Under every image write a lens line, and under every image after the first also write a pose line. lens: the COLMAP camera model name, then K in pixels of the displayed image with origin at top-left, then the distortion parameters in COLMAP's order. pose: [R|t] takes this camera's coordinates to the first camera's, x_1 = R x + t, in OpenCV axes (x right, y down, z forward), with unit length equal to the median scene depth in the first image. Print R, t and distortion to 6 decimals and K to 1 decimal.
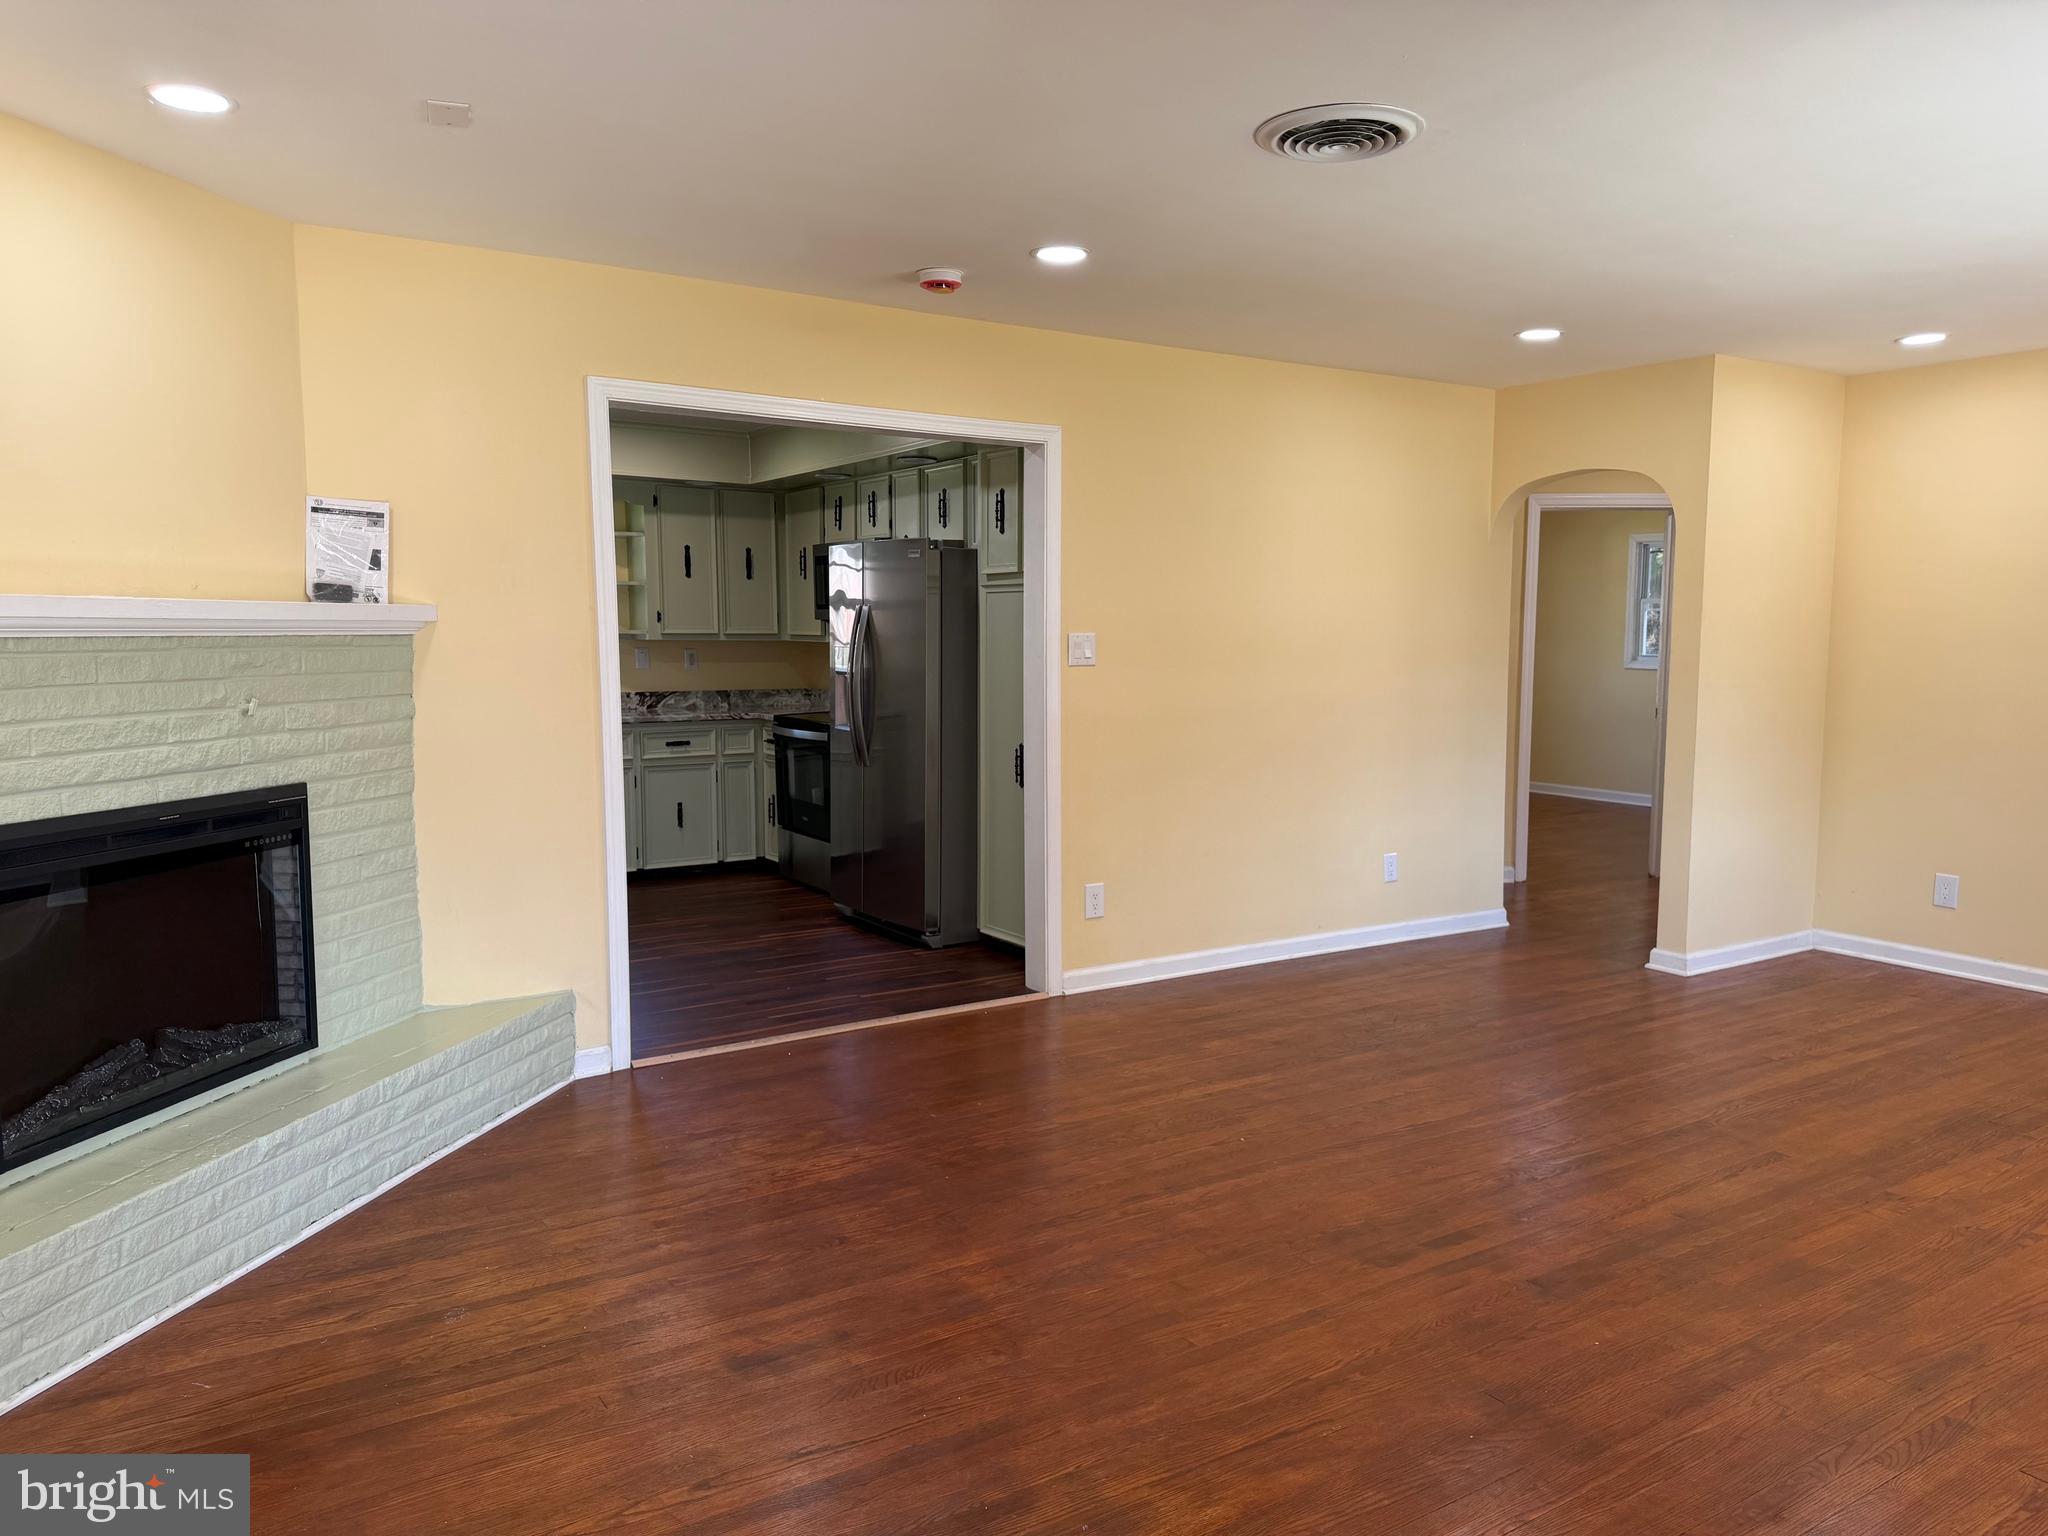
lens RADIAL K [[1443.9, 0, 1034.6], [0, 1443.9, 779.5], [0, 0, 1]] dist [0.038895, -0.057756]
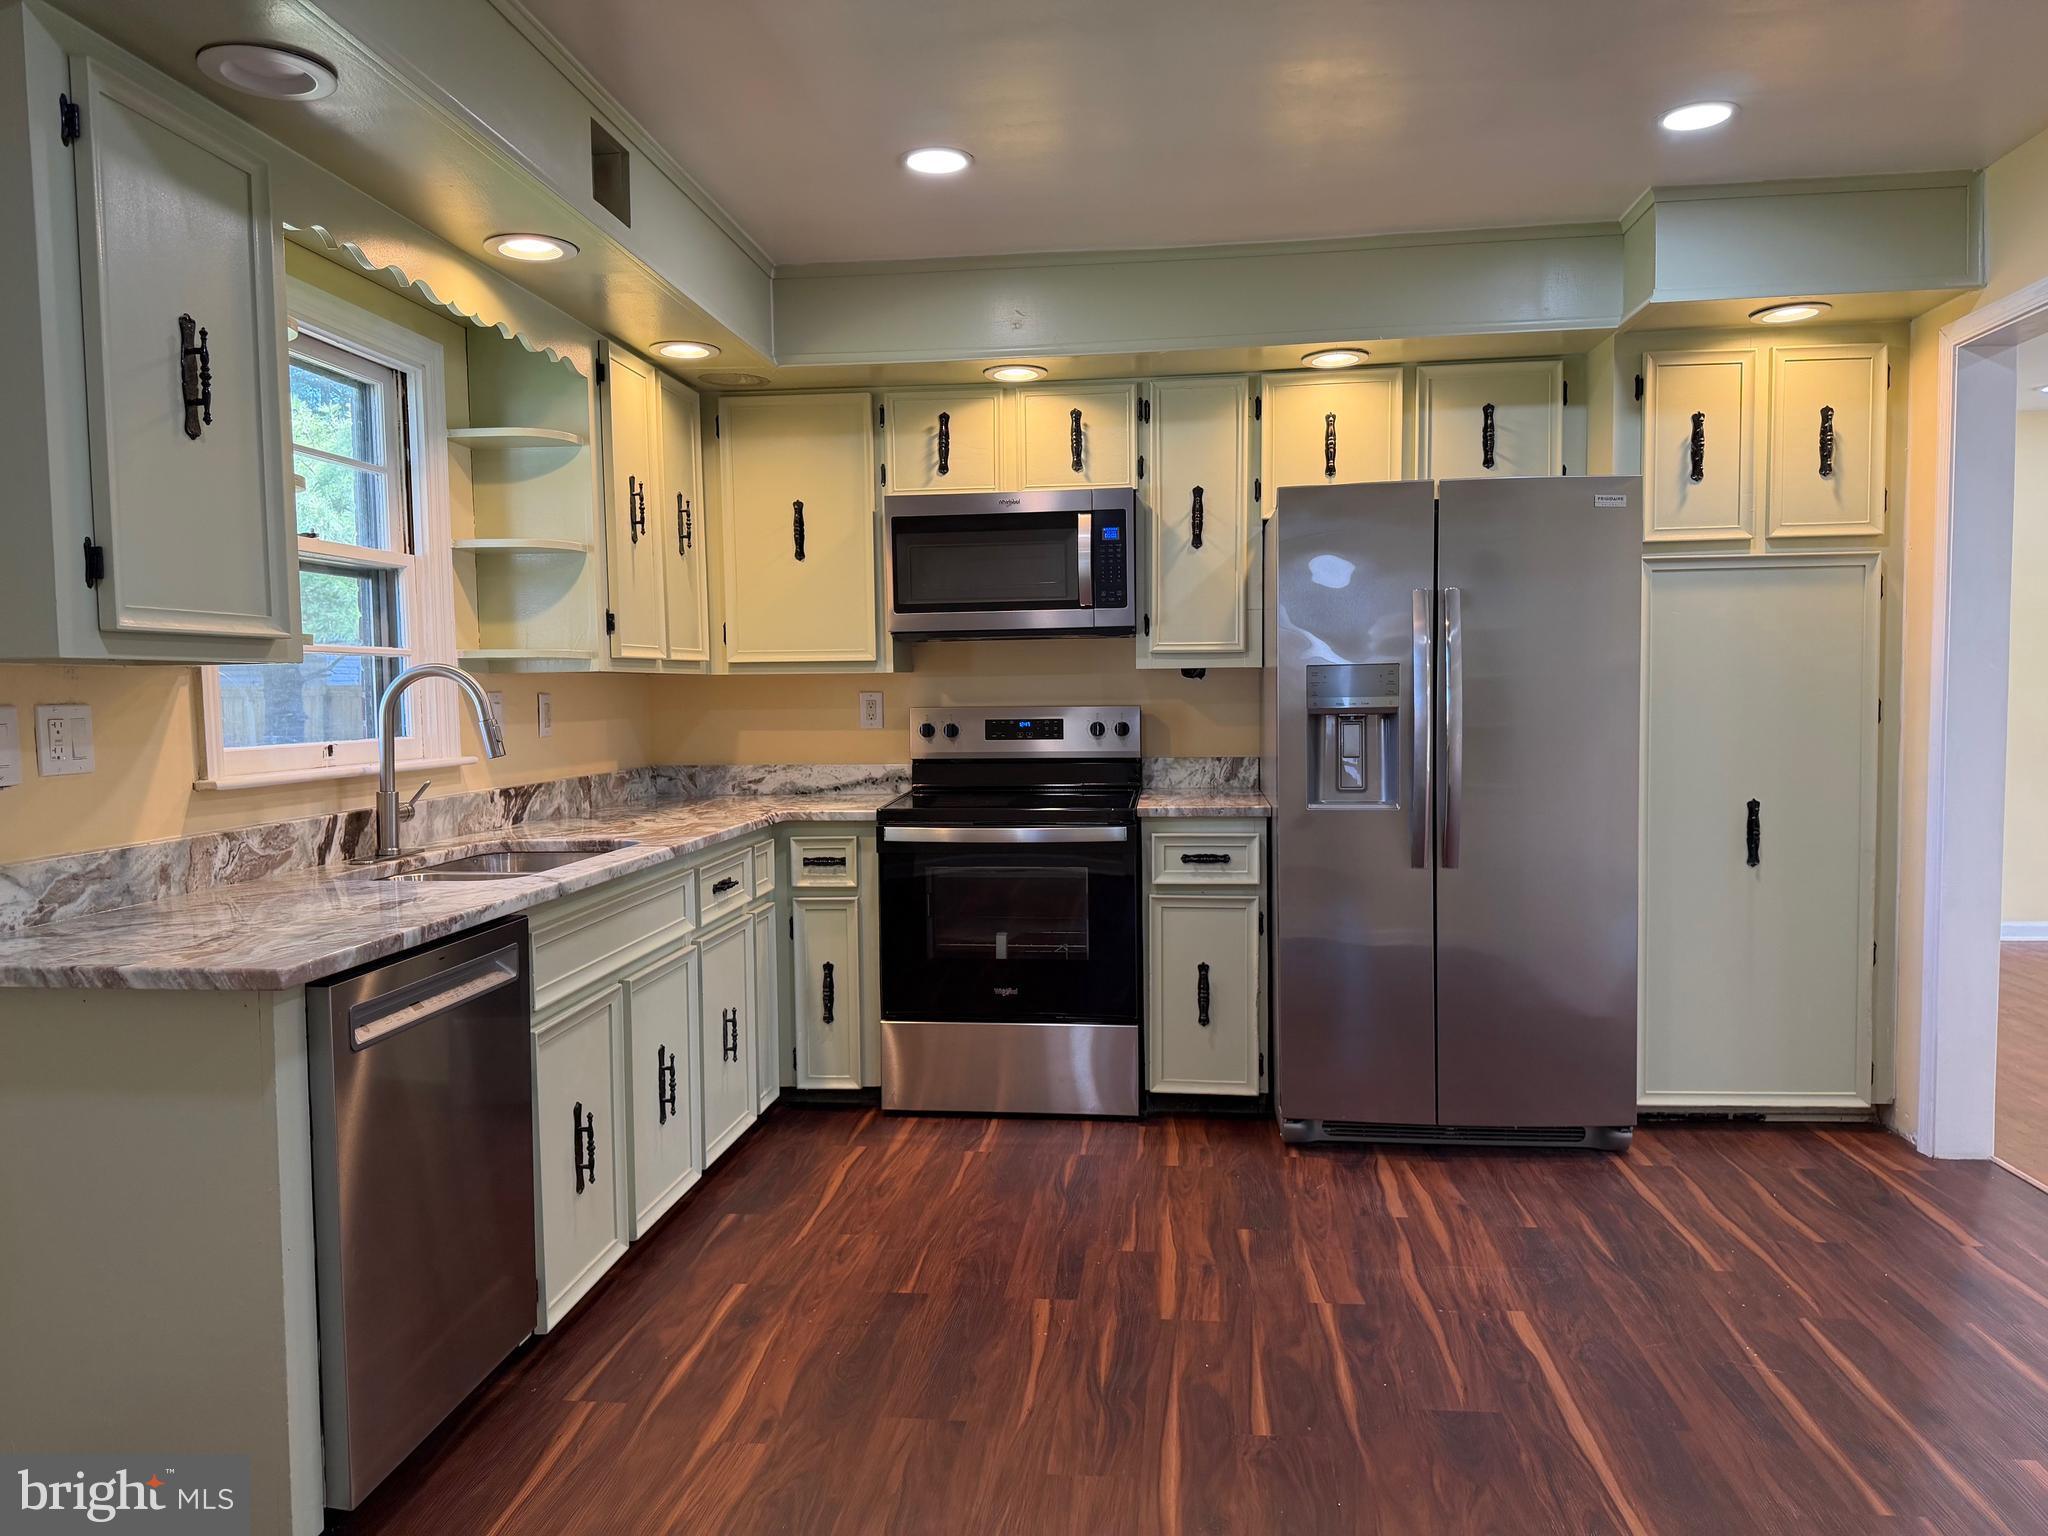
lens RADIAL K [[1443.9, 0, 1024.8], [0, 1443.9, 798.9], [0, 0, 1]] dist [0.038895, -0.057756]
pose [[0.633672, -0.073617, 0.770091, -1.089293], [0.100074, 0.994898, 0.012761, -0.097328], [-0.767101, 0.068980, 0.637807, 1.215392]]
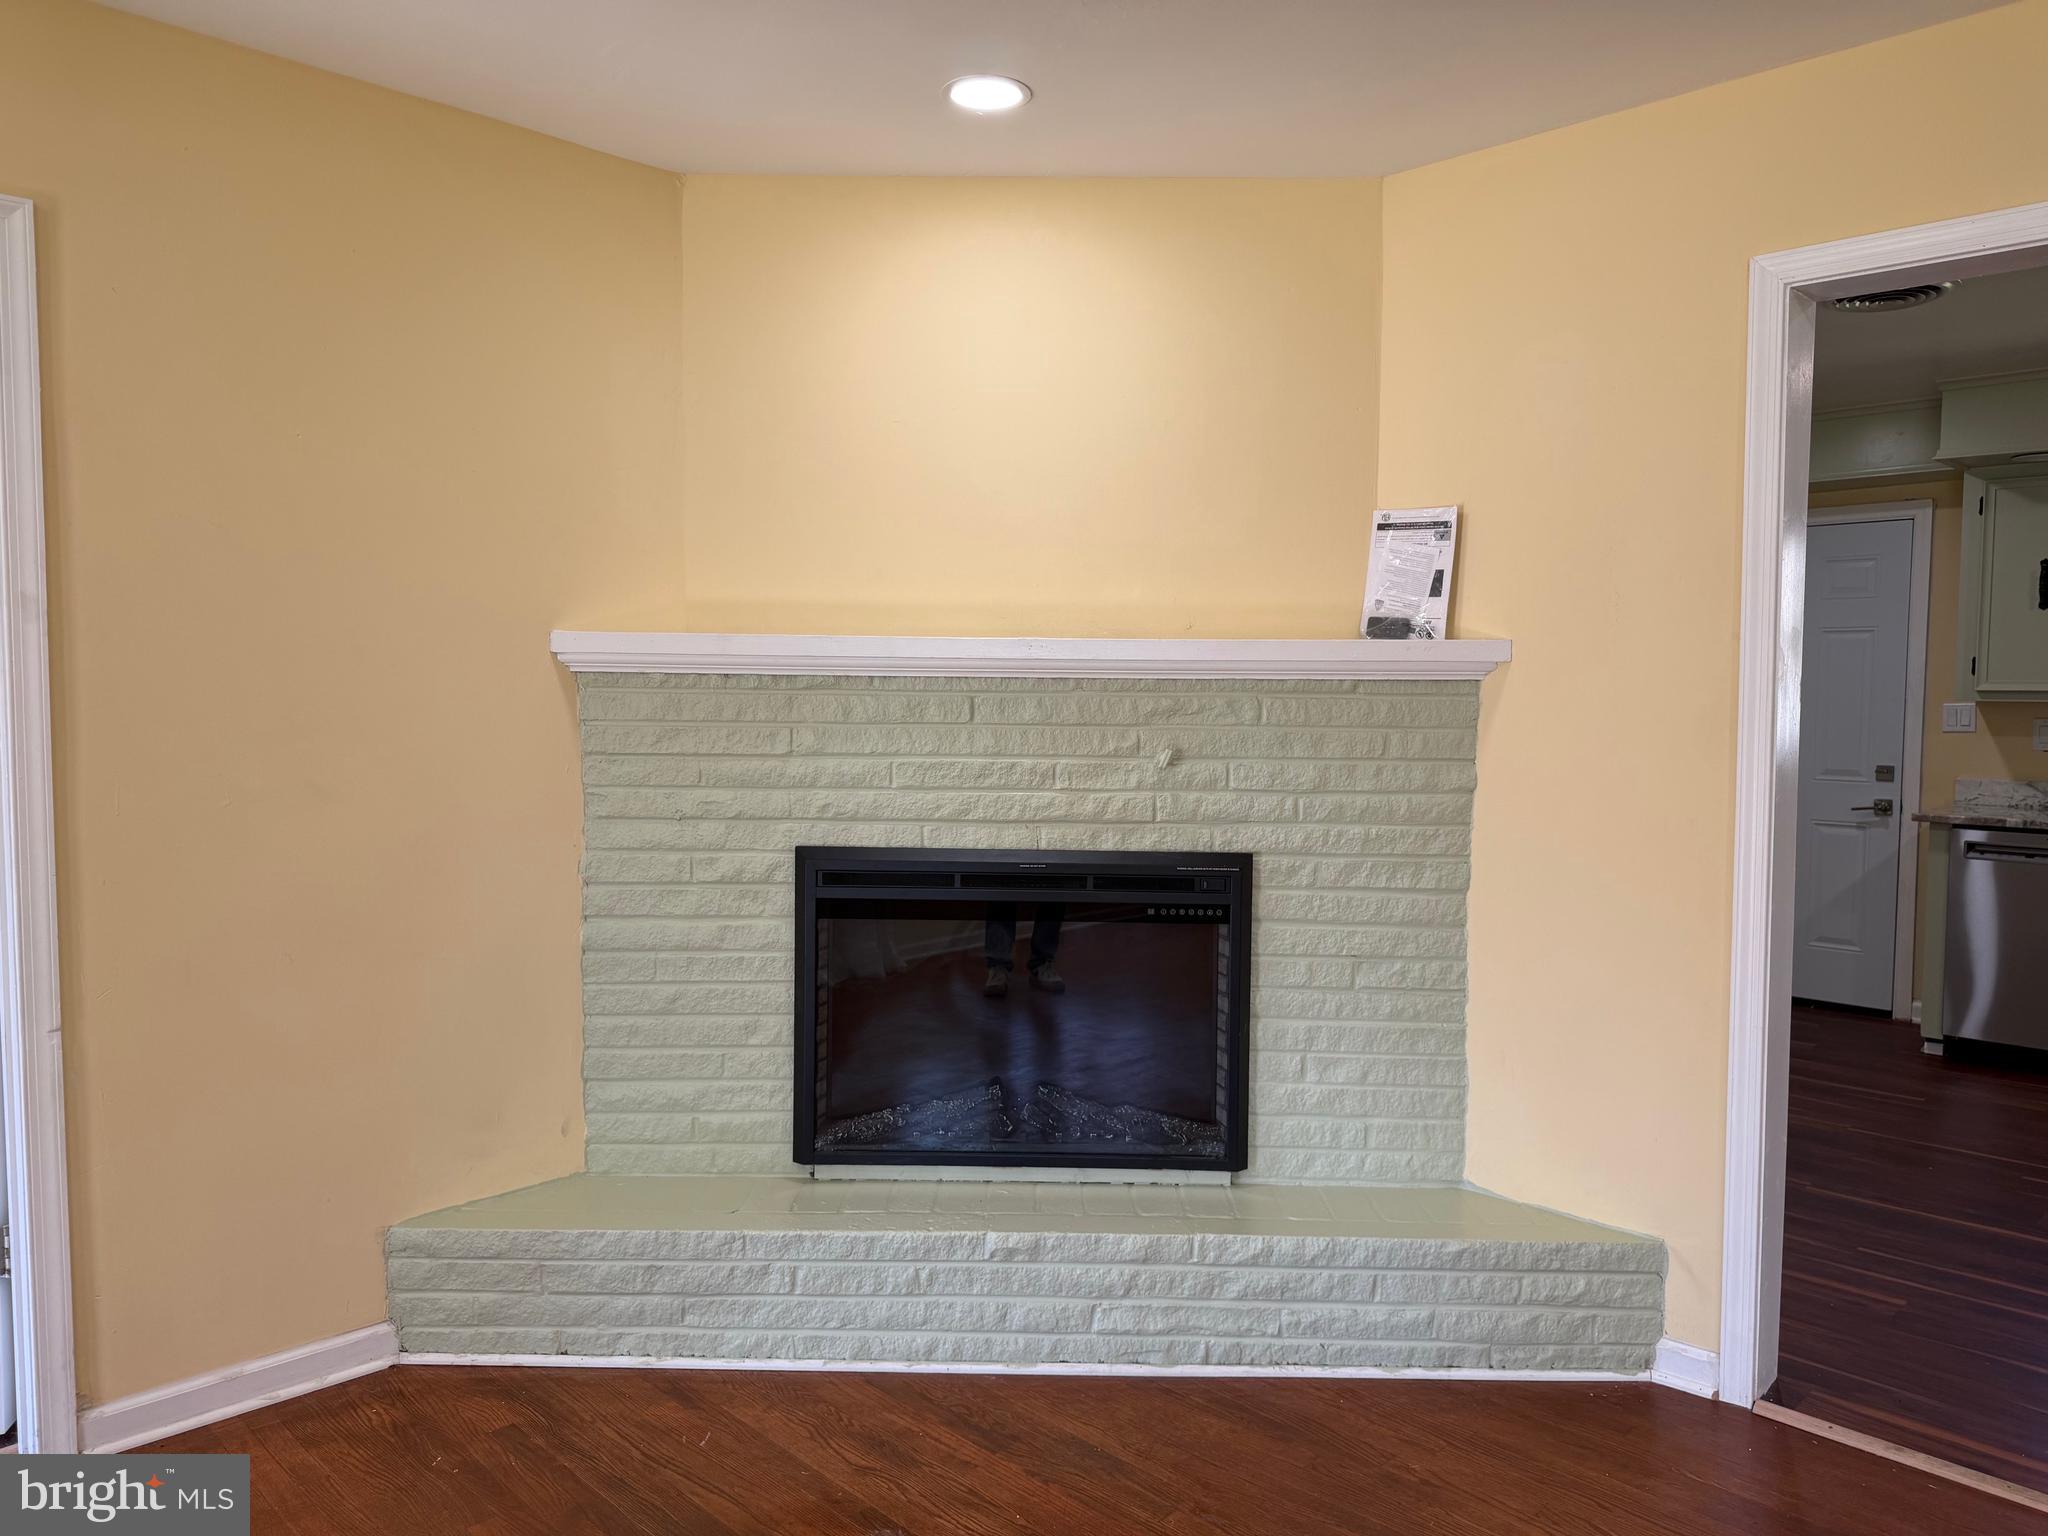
lens RADIAL K [[1443.9, 0, 1018.0], [0, 1443.9, 757.6], [0, 0, 1]] dist [0.038895, -0.057756]
pose [[0.195386, 0.044186, -0.979731, 0.262099], [-0.108642, 0.993811, 0.023154, -0.052654], [0.974690, 0.101916, 0.198977, 0.638711]]
